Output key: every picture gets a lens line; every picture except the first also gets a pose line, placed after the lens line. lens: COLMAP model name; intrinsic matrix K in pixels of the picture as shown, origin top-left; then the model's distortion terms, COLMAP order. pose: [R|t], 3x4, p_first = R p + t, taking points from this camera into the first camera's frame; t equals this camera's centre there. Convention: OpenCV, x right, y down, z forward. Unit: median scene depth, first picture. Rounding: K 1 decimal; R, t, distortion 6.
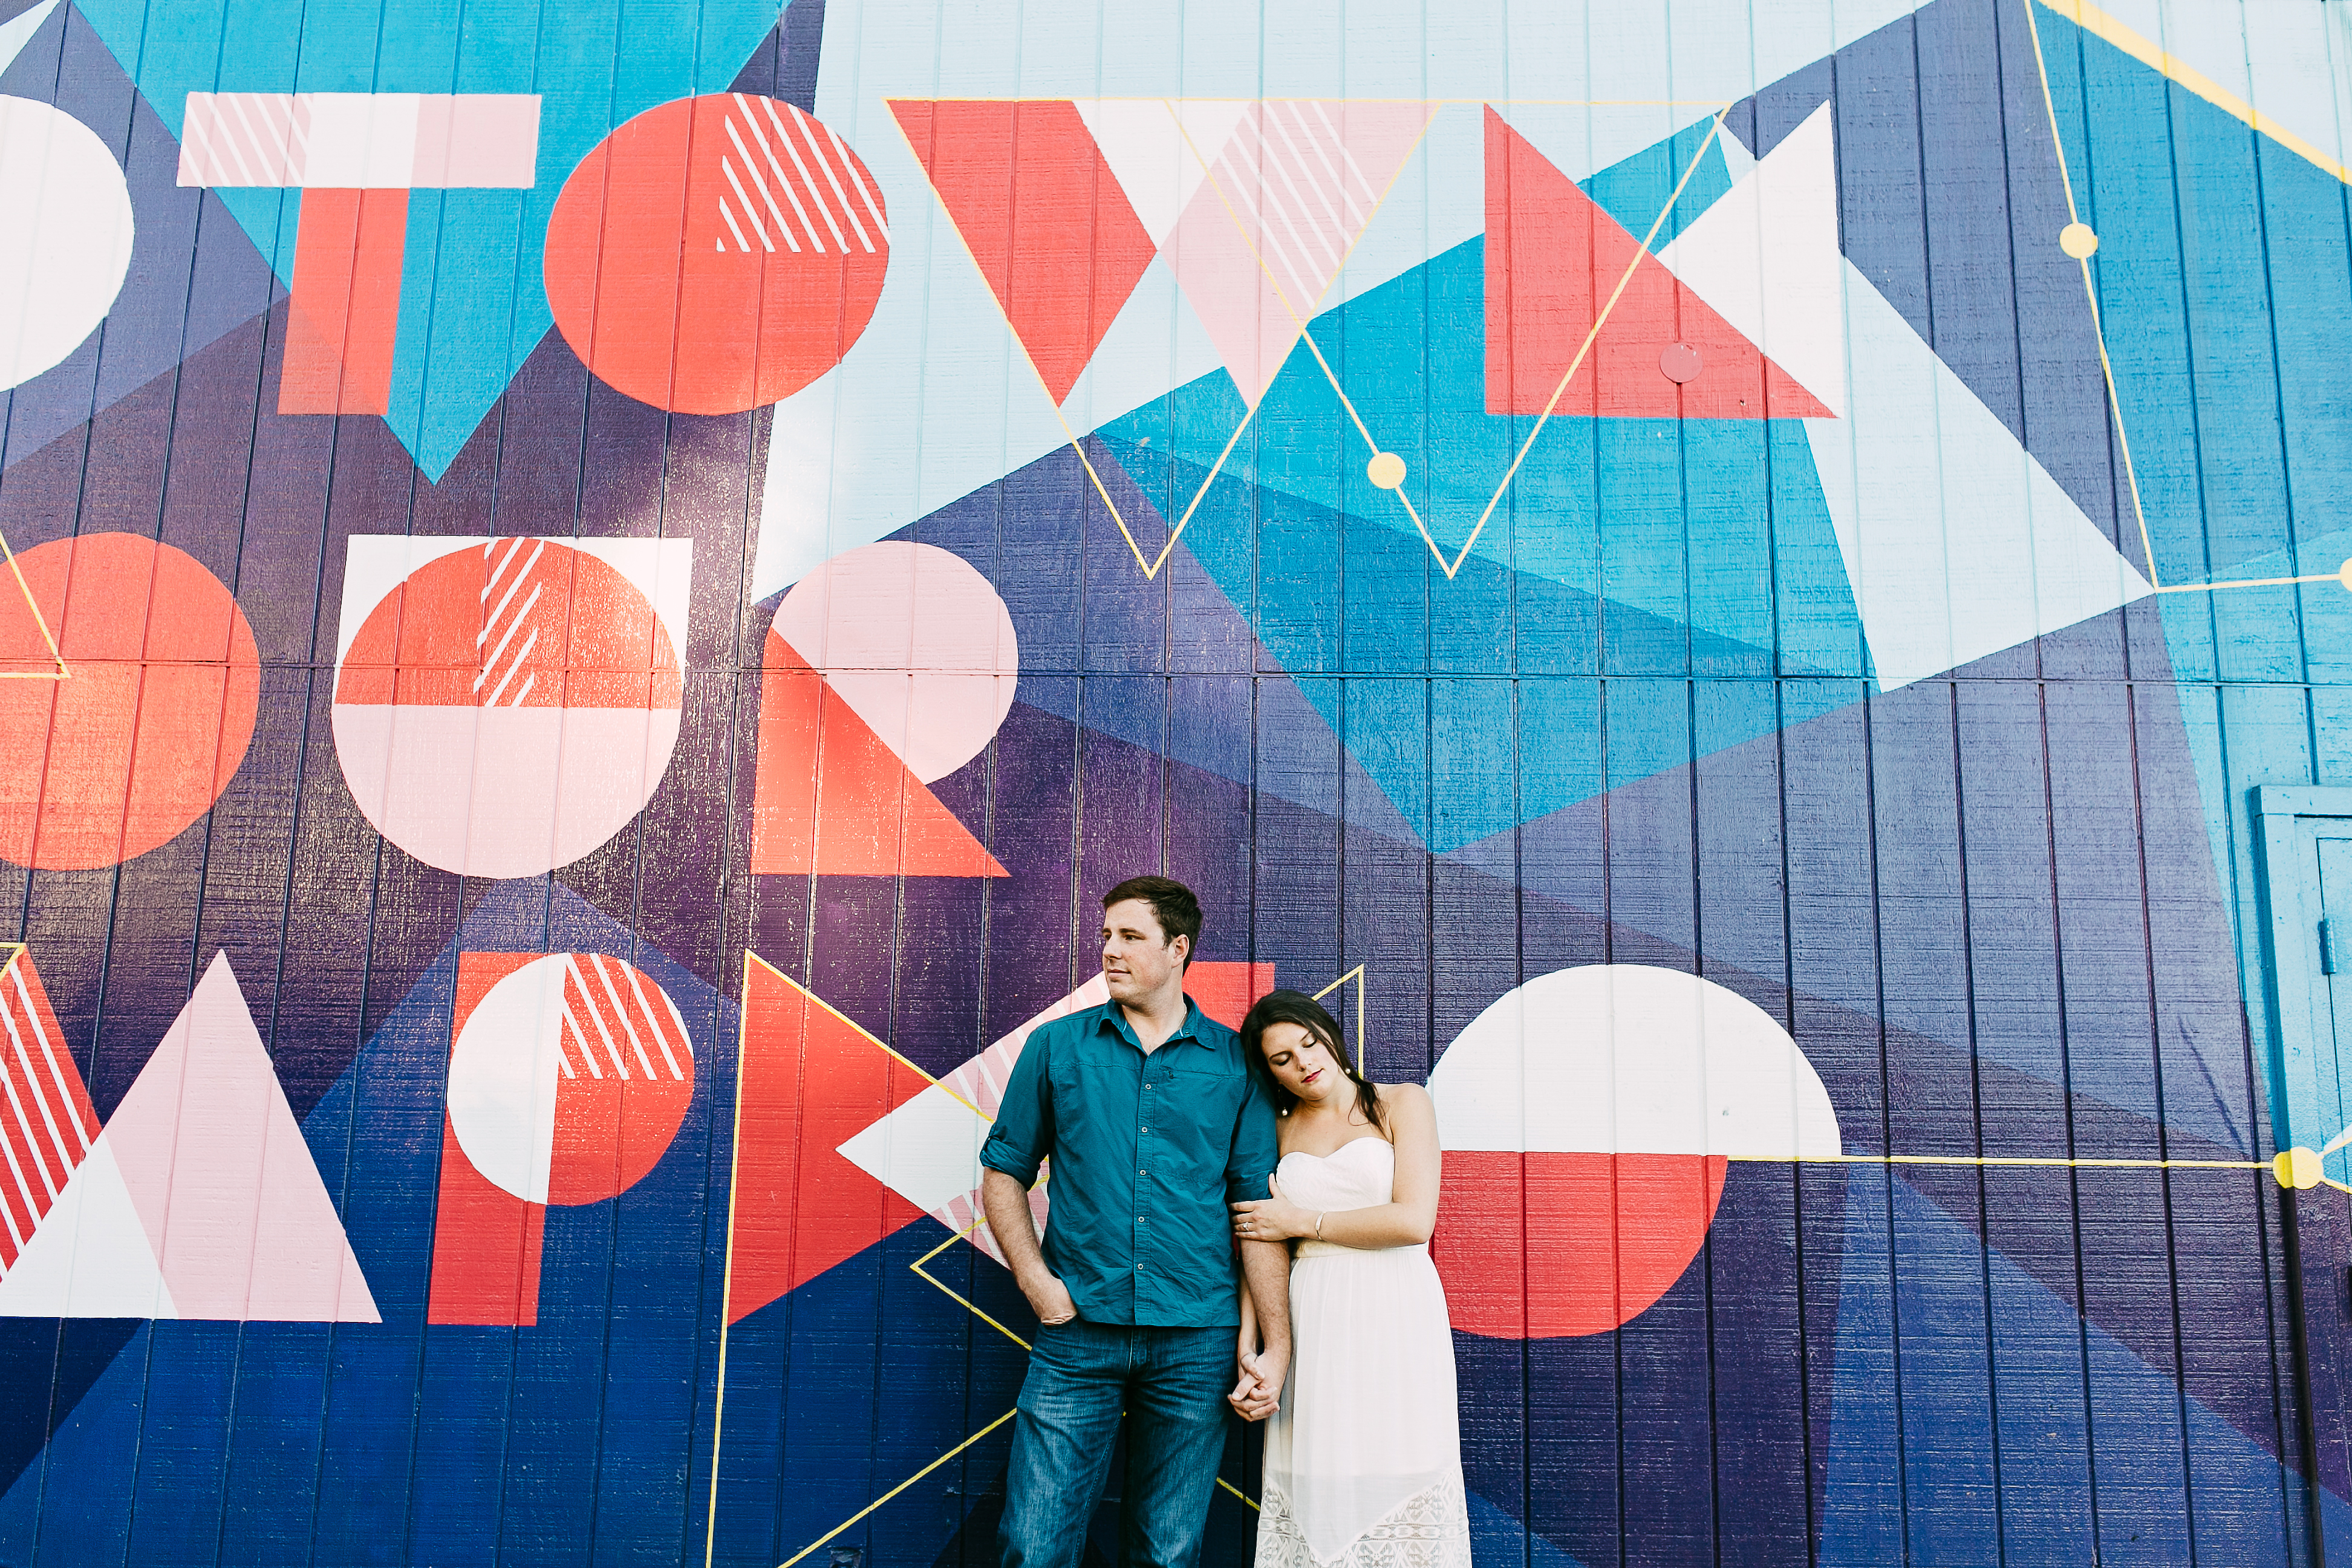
lens RADIAL K [[2359.7, 0, 1176.0], [0, 2359.7, 784.0], [0, 0, 1]] dist [-0.006560, 0.041295]
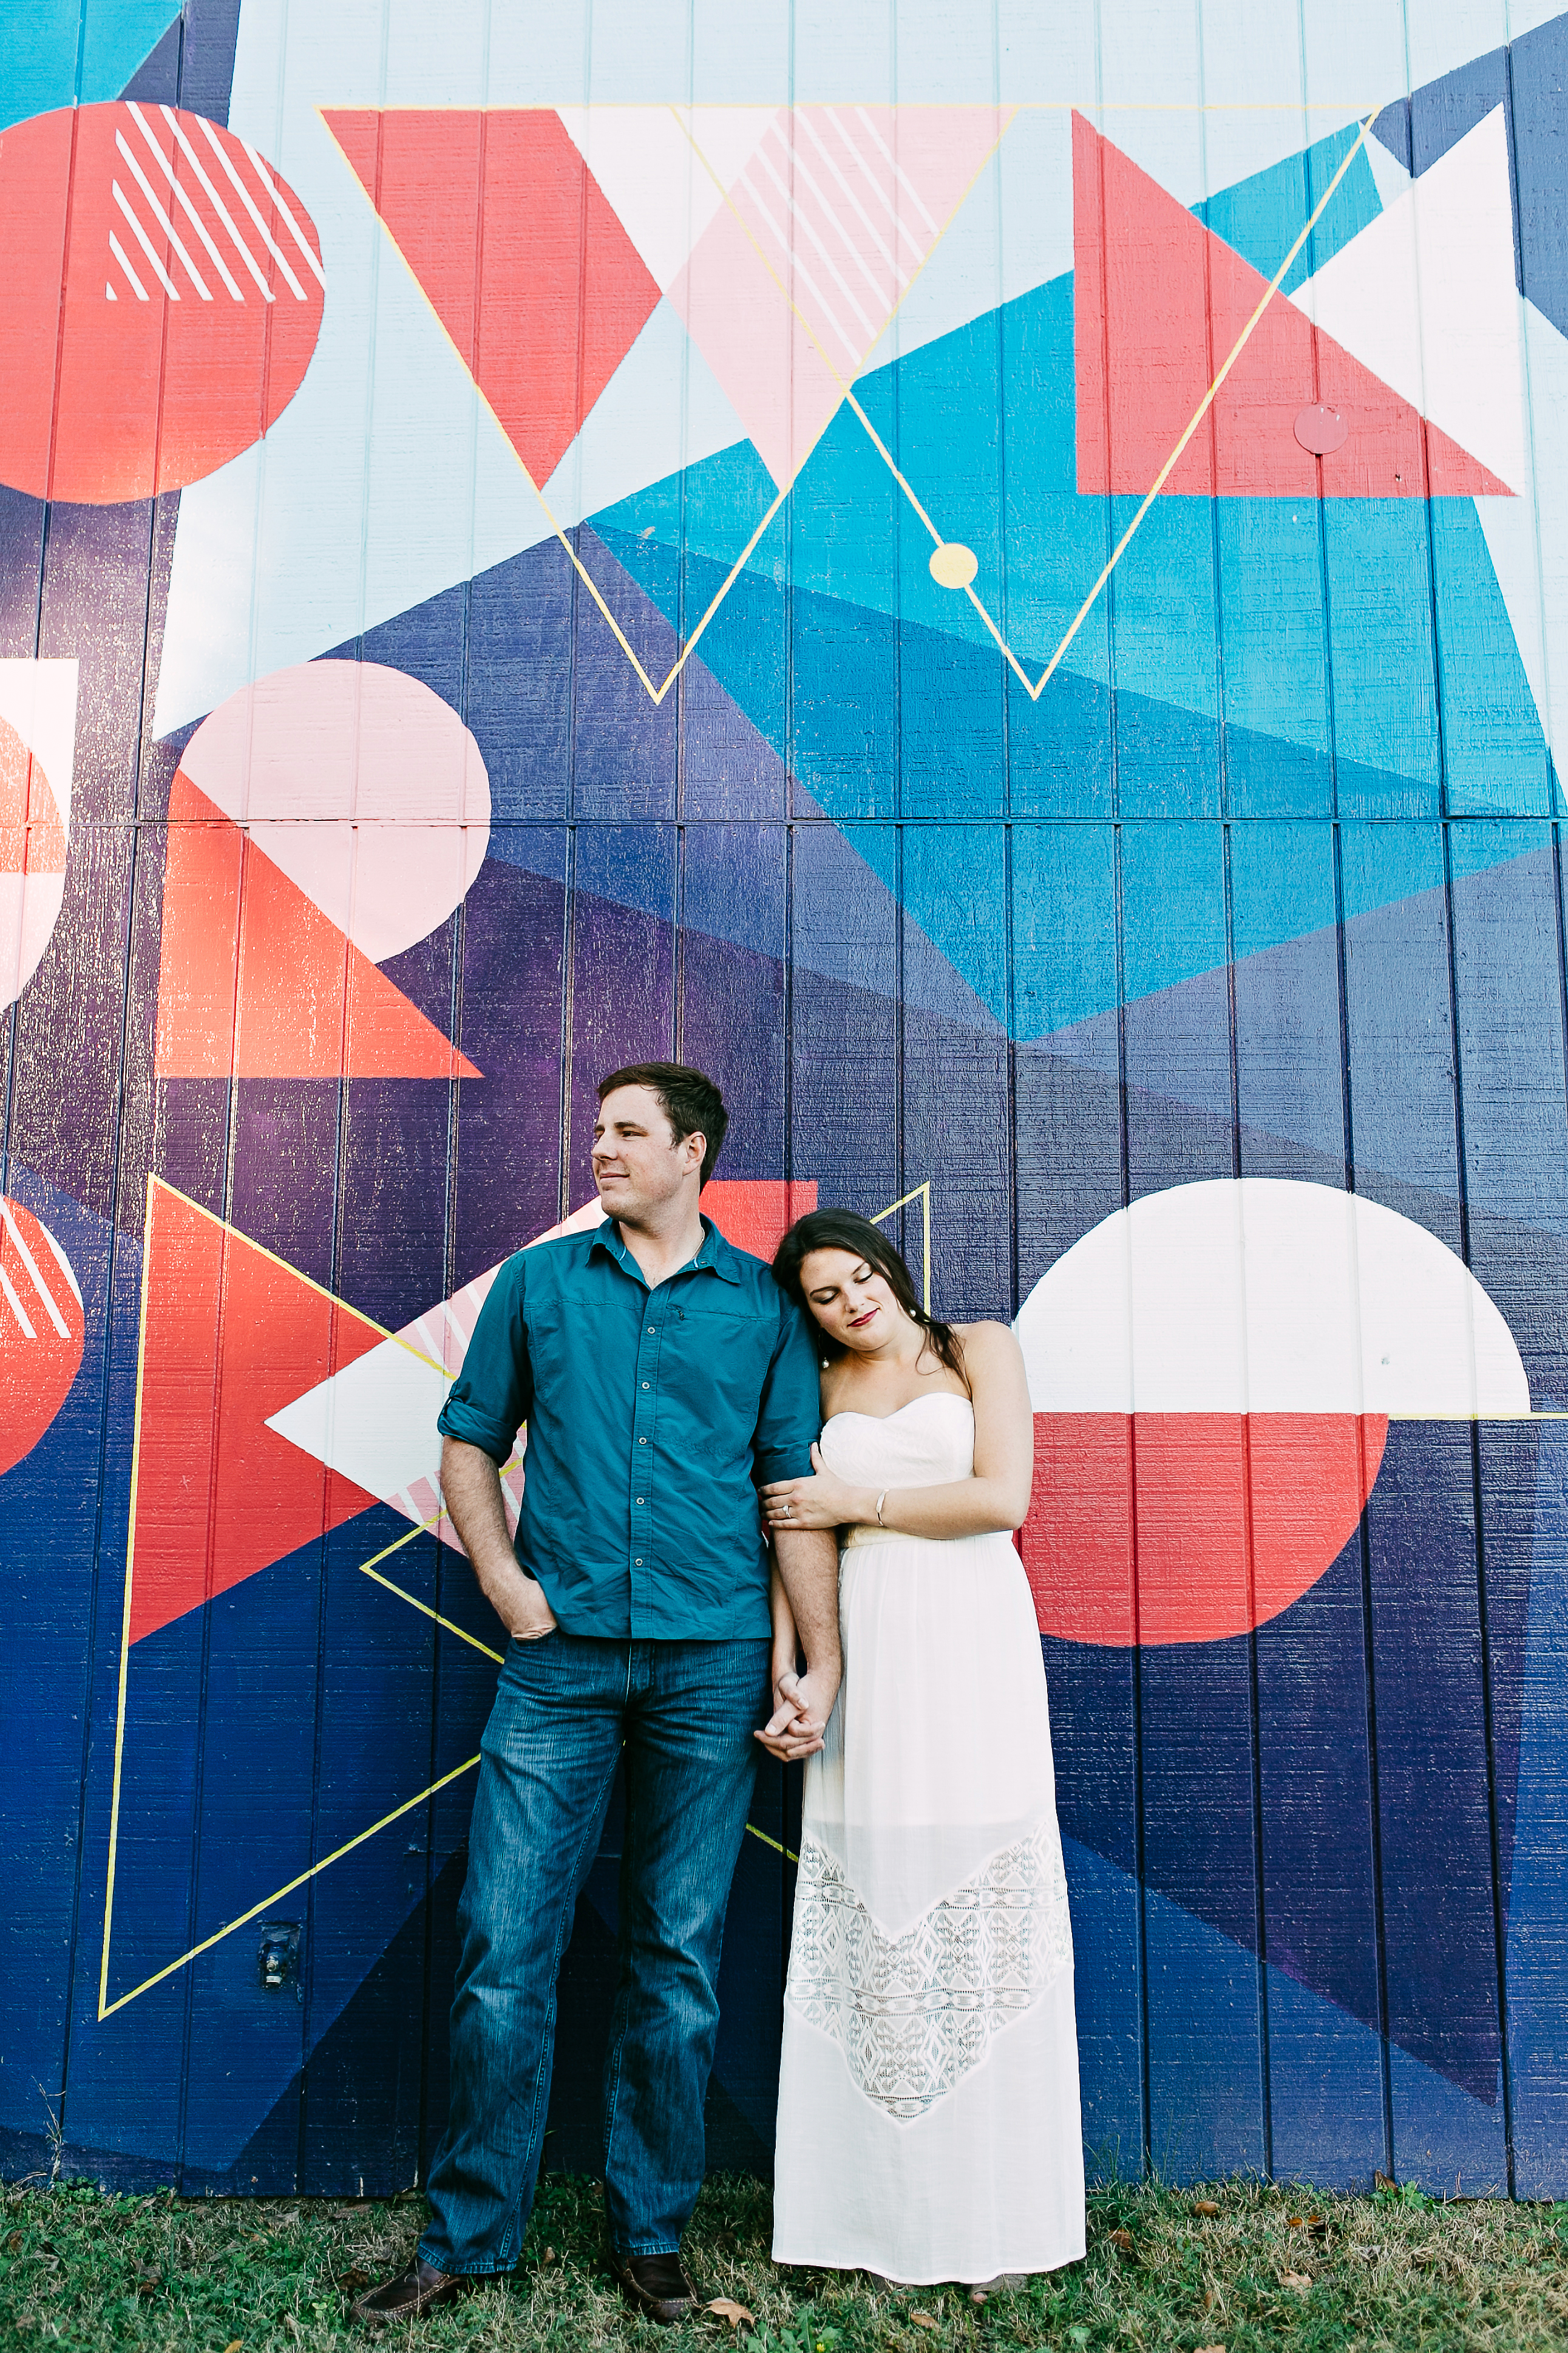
lens RADIAL K [[2338.5, 0, 787.1], [0, 2338.5, 1198.3], [0, 0, 1]] dist [-0.000224, 0.007642]
pose [[0.999788, -0.012266, 0.016511, 0.018404], [0.011514, 0.998925, 0.044913, 0.045907], [-0.017044, -0.044713, 0.998854, 0.213713]]
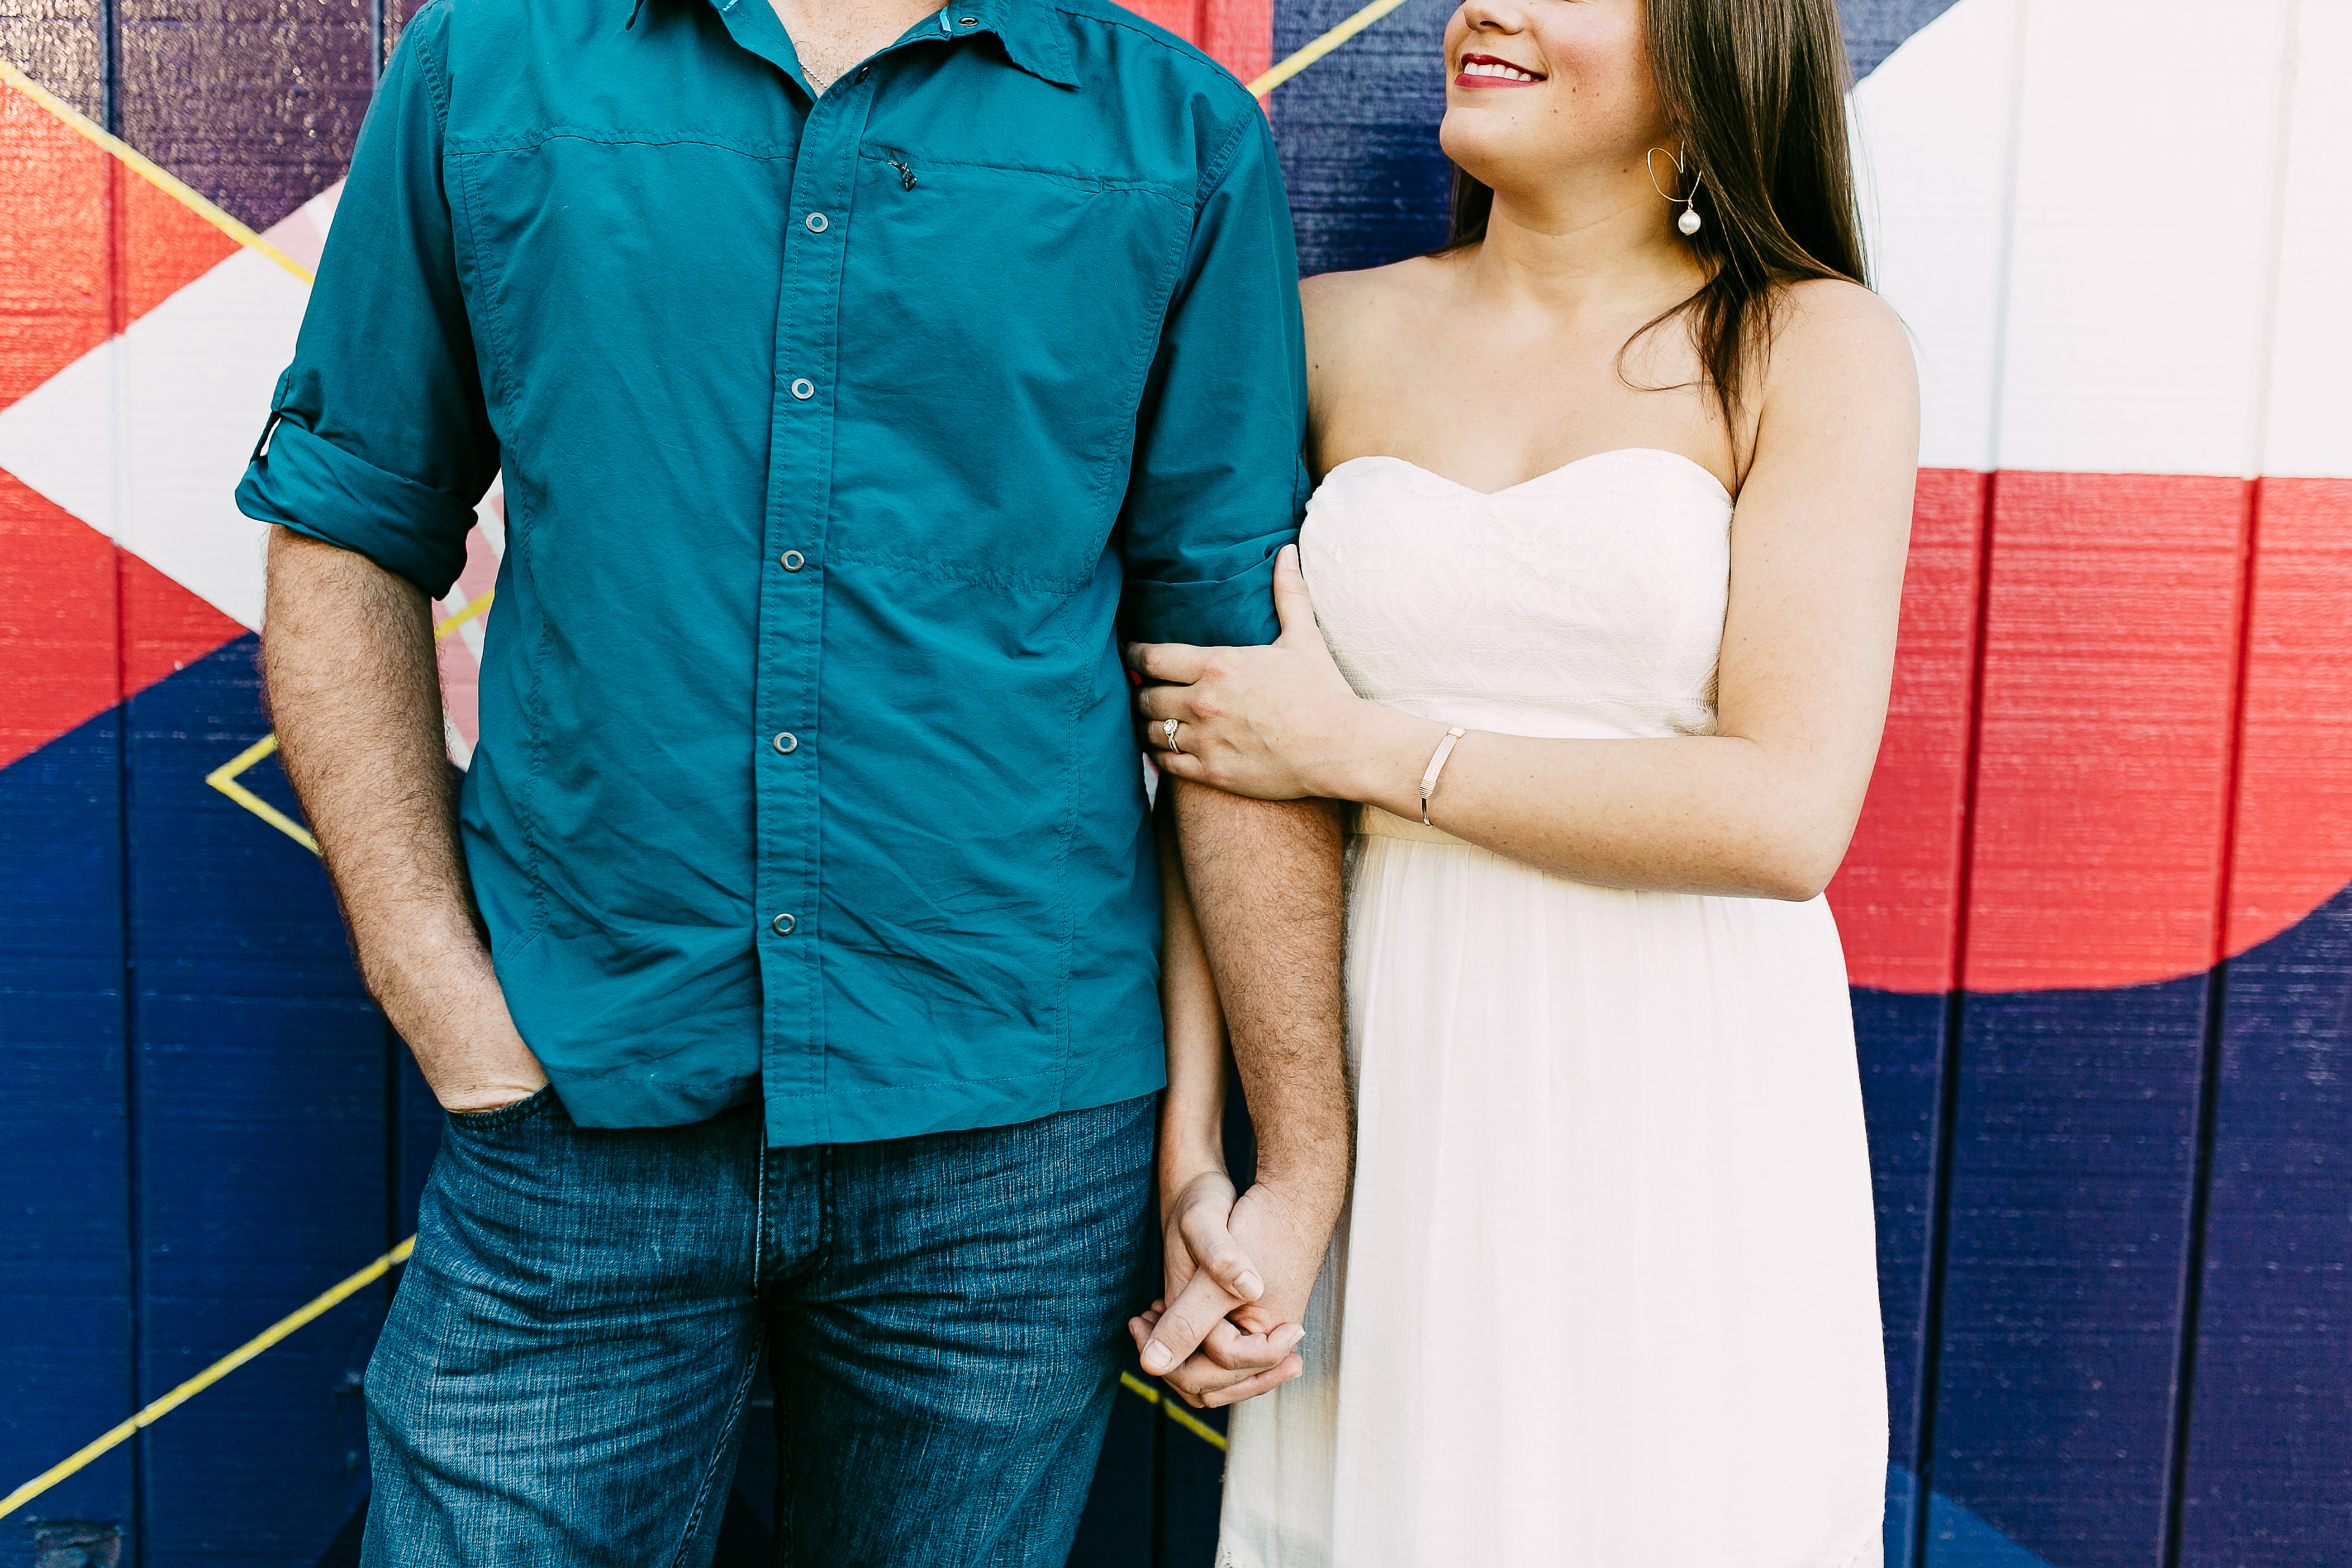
lens RADIAL K [[2337.8, 0, 1179.5], [0, 2337.8, 934.4], [0, 0, 1]] dist [-0.000224, 0.007642]
pose [[0.999455, -0.001897, 0.032952, 0.017190], [-0.009962, 0.934461, 0.355927, 0.097319], [-0.031468, -0.356061, 0.933933, 0.649353]]
